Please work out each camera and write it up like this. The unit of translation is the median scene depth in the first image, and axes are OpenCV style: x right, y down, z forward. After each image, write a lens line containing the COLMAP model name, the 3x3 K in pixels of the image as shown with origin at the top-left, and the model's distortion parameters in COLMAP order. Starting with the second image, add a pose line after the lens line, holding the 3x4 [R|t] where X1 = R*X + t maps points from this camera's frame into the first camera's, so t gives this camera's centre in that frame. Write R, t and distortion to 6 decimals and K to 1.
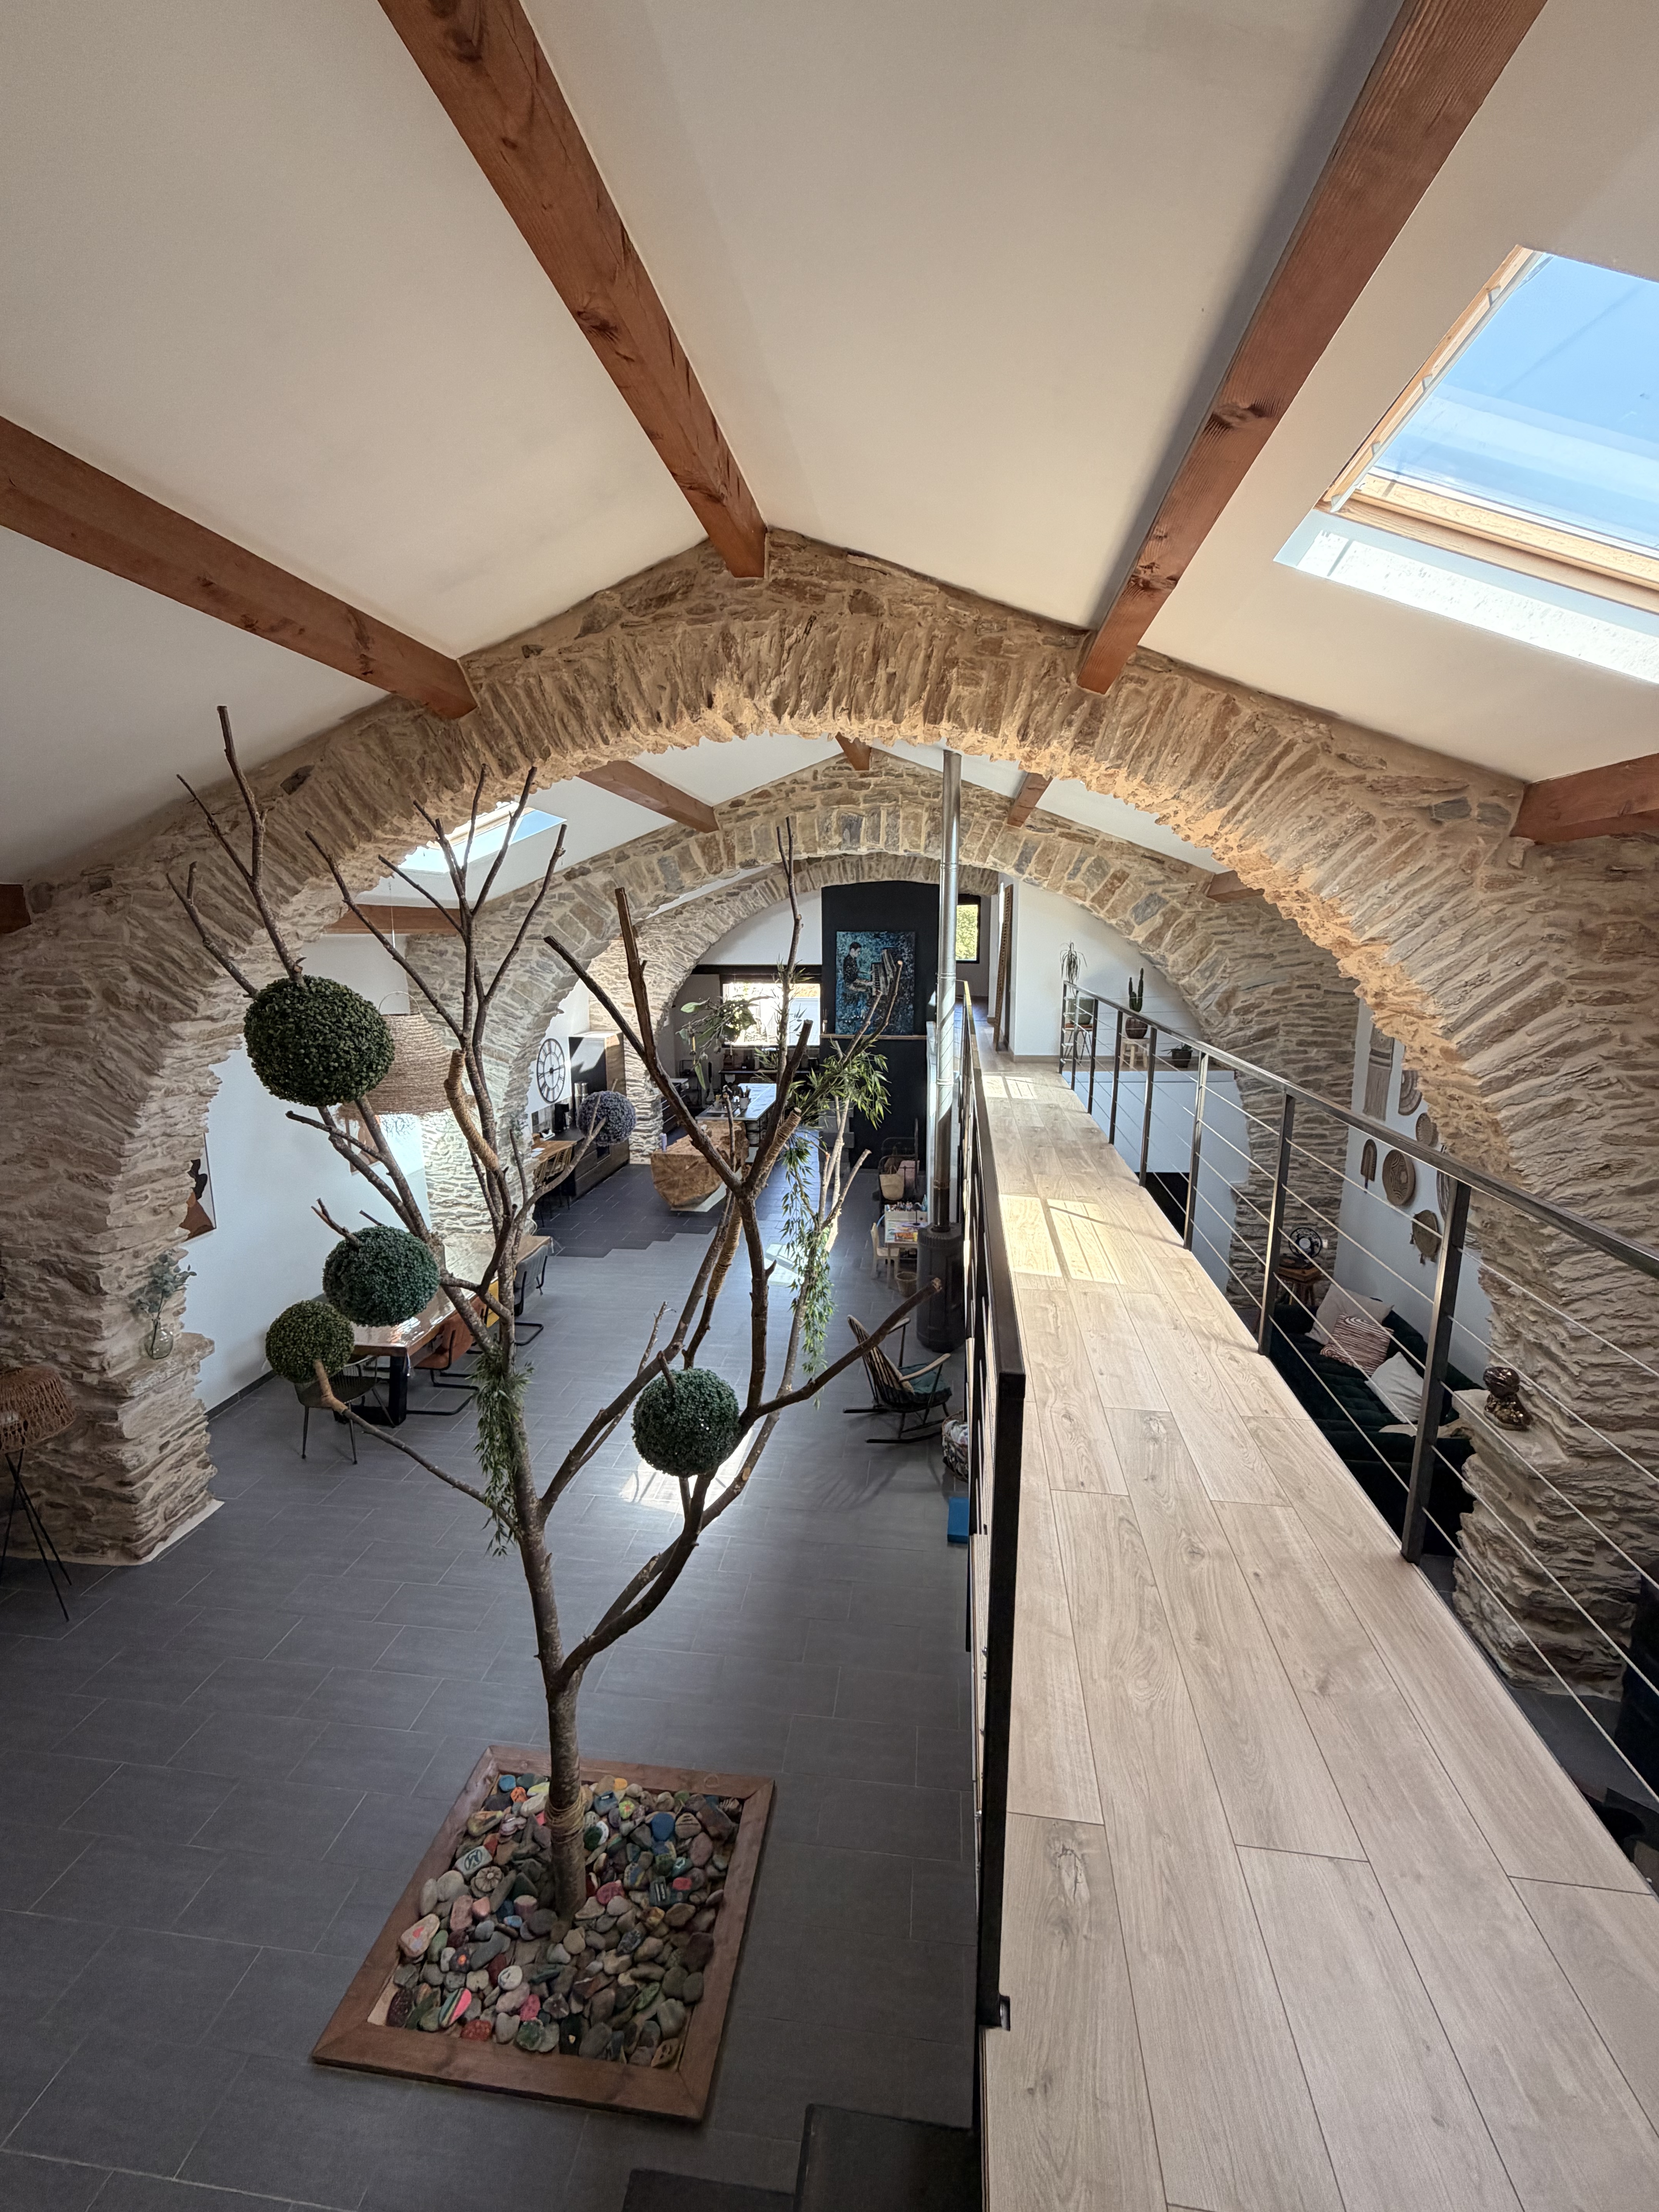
lens RADIAL K [[885.6, 0, 830.5], [0, 885.6, 1109.6], [0, 0, 1]] dist [0.000808, 0.000007]
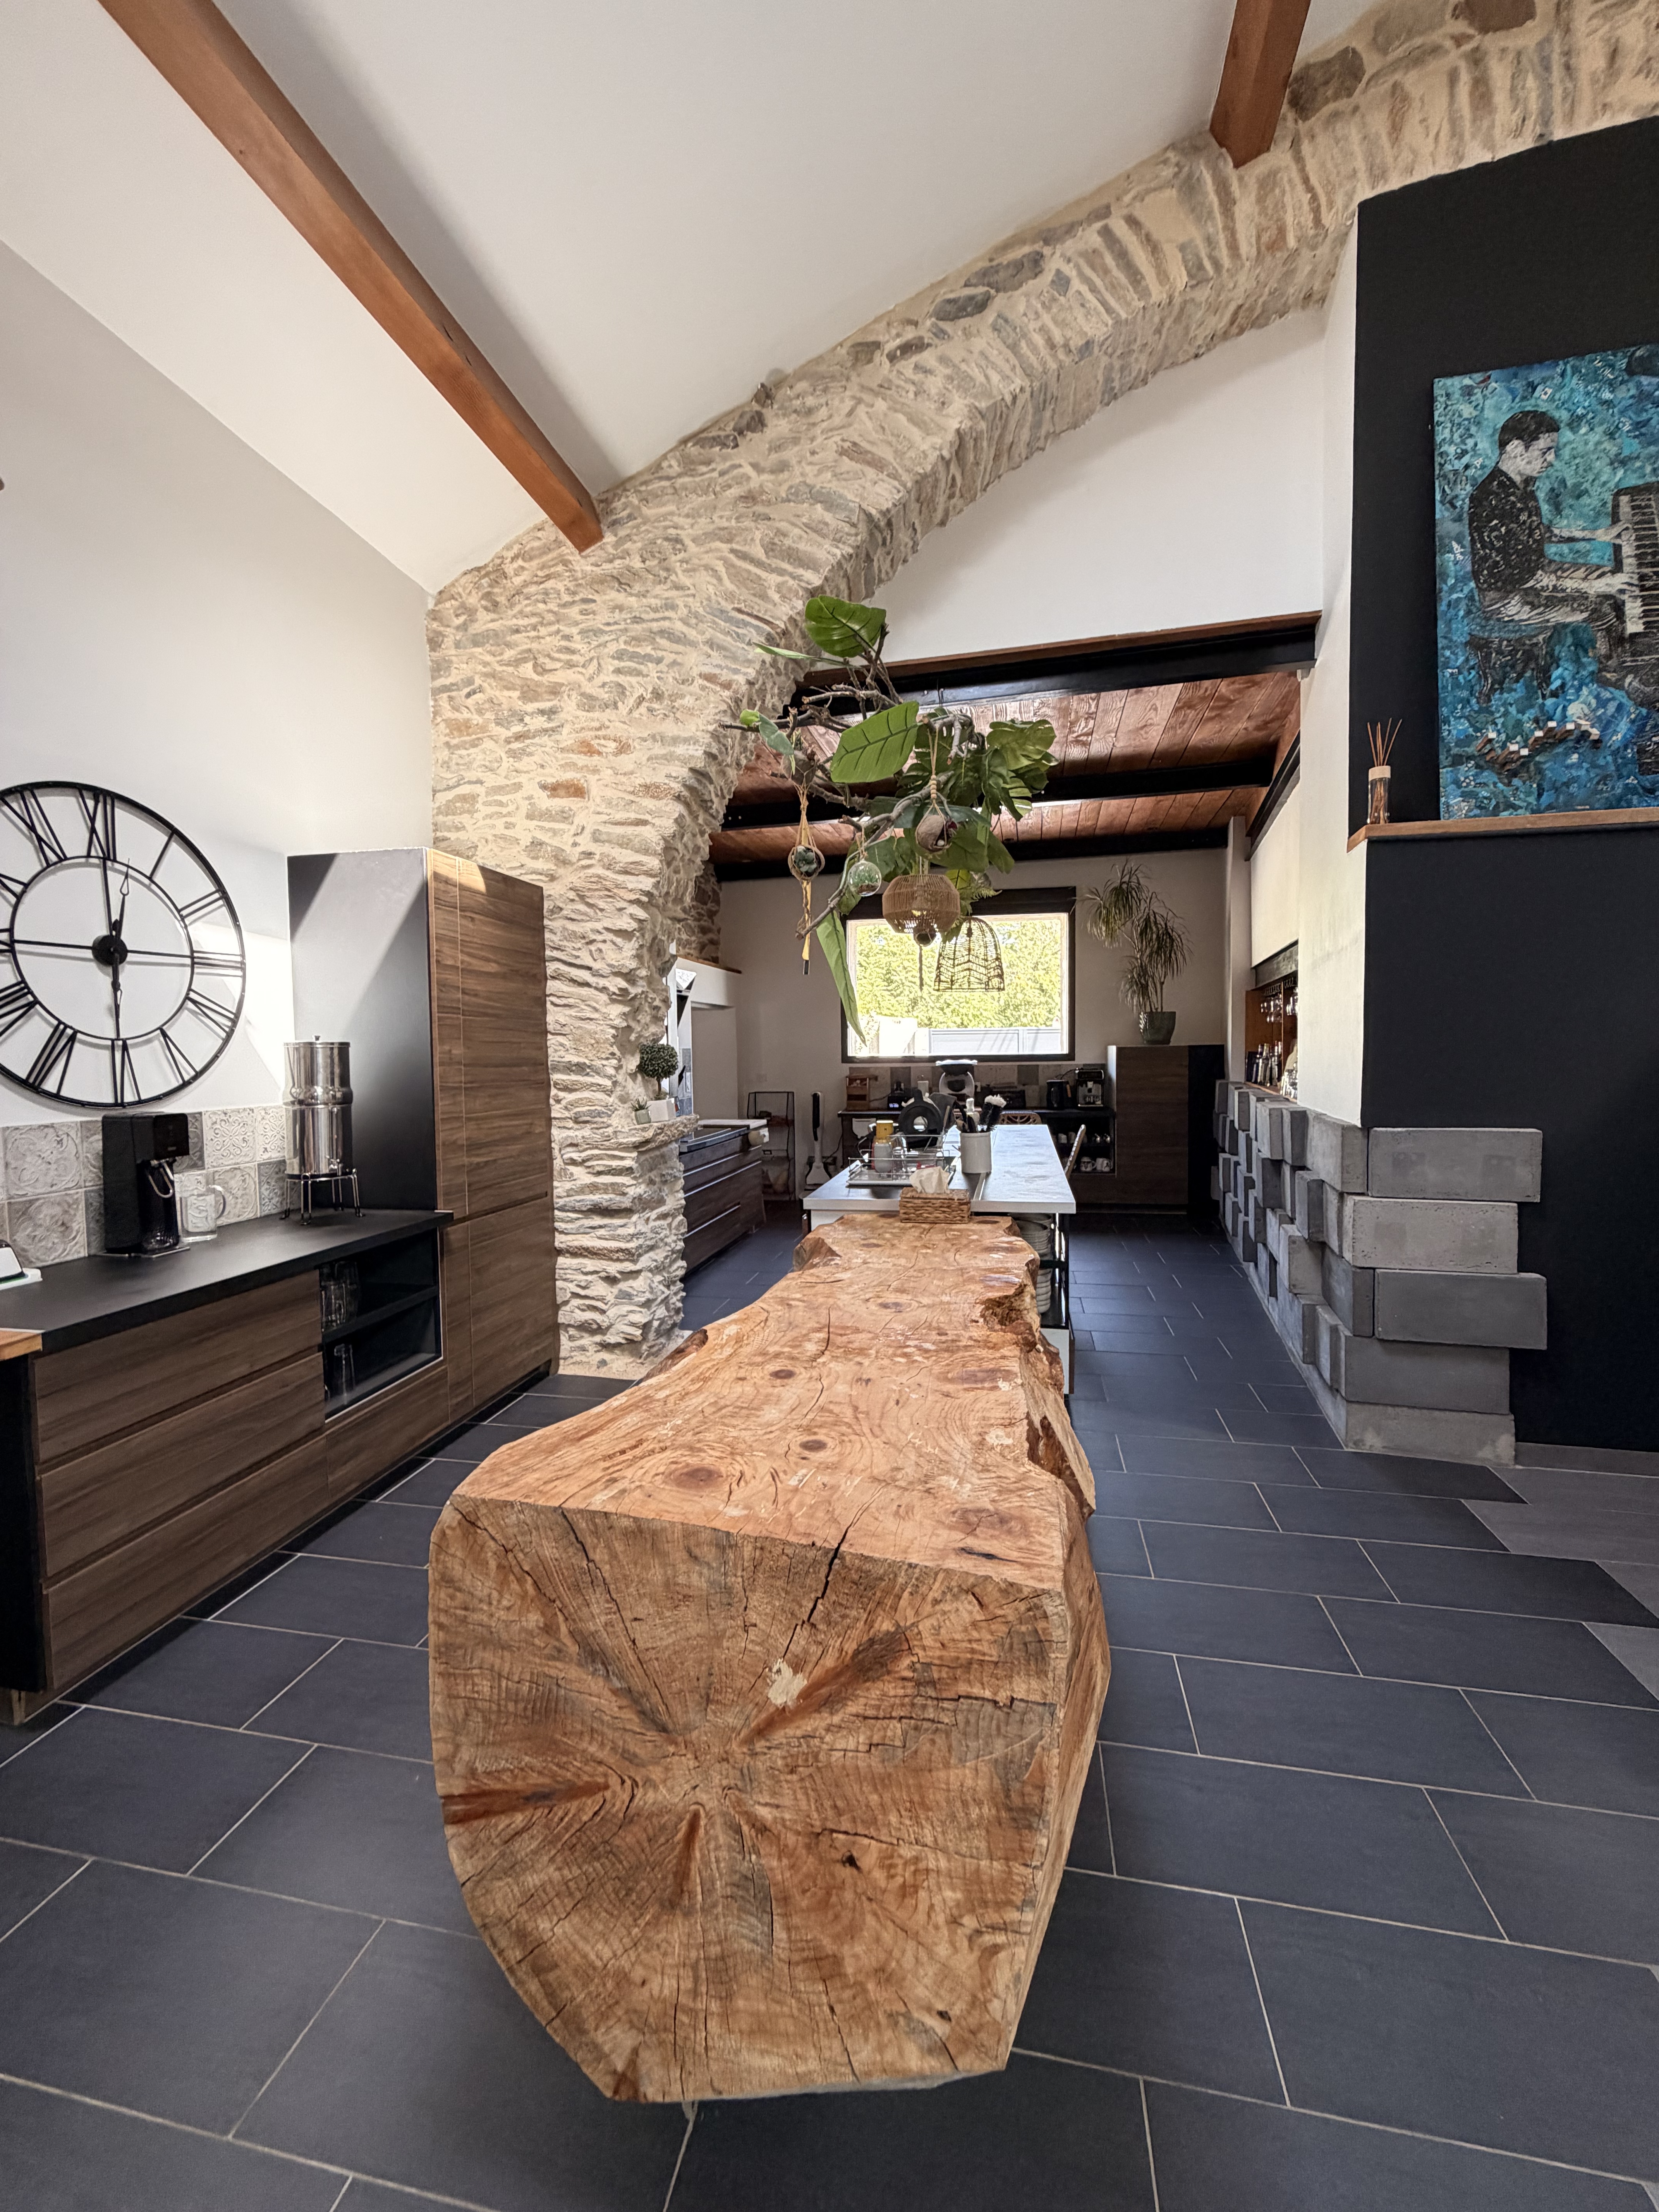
lens RADIAL K [[885.6, 0, 834.6], [0, 885.6, 1099.8], [0, 0, 1]] dist [0.000808, 0.000007]
pose [[0.997292, -0.003240, -0.073478, -0.128923], [-0.007285, 0.989764, -0.142524, 0.016098], [0.073188, 0.142674, 0.987060, 0.777893]]
